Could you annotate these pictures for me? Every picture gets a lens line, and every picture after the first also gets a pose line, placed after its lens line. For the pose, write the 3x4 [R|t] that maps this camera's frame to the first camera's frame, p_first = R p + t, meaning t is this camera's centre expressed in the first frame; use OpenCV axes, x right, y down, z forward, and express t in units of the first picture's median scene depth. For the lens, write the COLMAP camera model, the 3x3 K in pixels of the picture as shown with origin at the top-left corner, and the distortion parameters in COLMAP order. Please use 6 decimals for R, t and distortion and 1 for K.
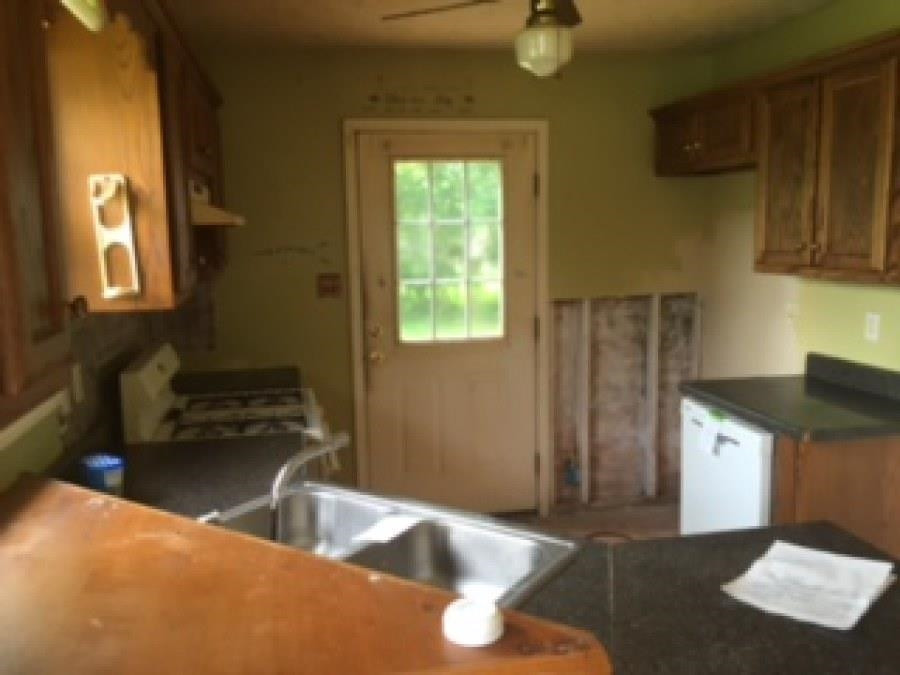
lens RADIAL K [[778.4, 0, 450.0], [0, 778.4, 337.5], [0, 0, 1]] dist [0.089292, -0.117229]
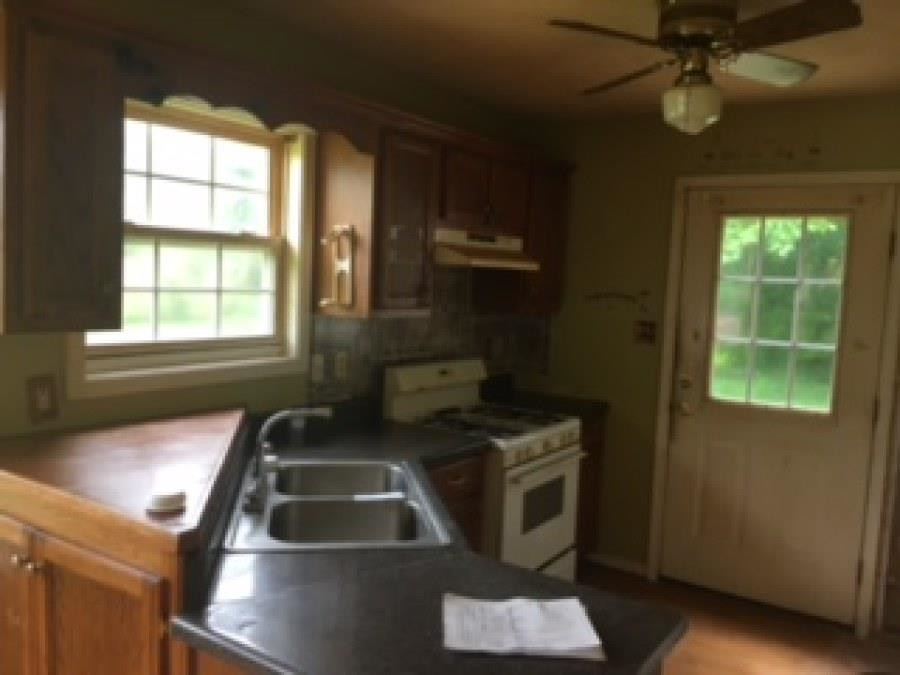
lens RADIAL K [[778.4, 0, 450.0], [0, 778.4, 337.5], [0, 0, 1]] dist [0.089292, -0.117229]
pose [[0.703443, 0.117114, -0.701037, 0.464505], [-0.164745, 0.986336, -0.000535, -0.018285], [0.691395, 0.115869, 0.713125, 0.073422]]
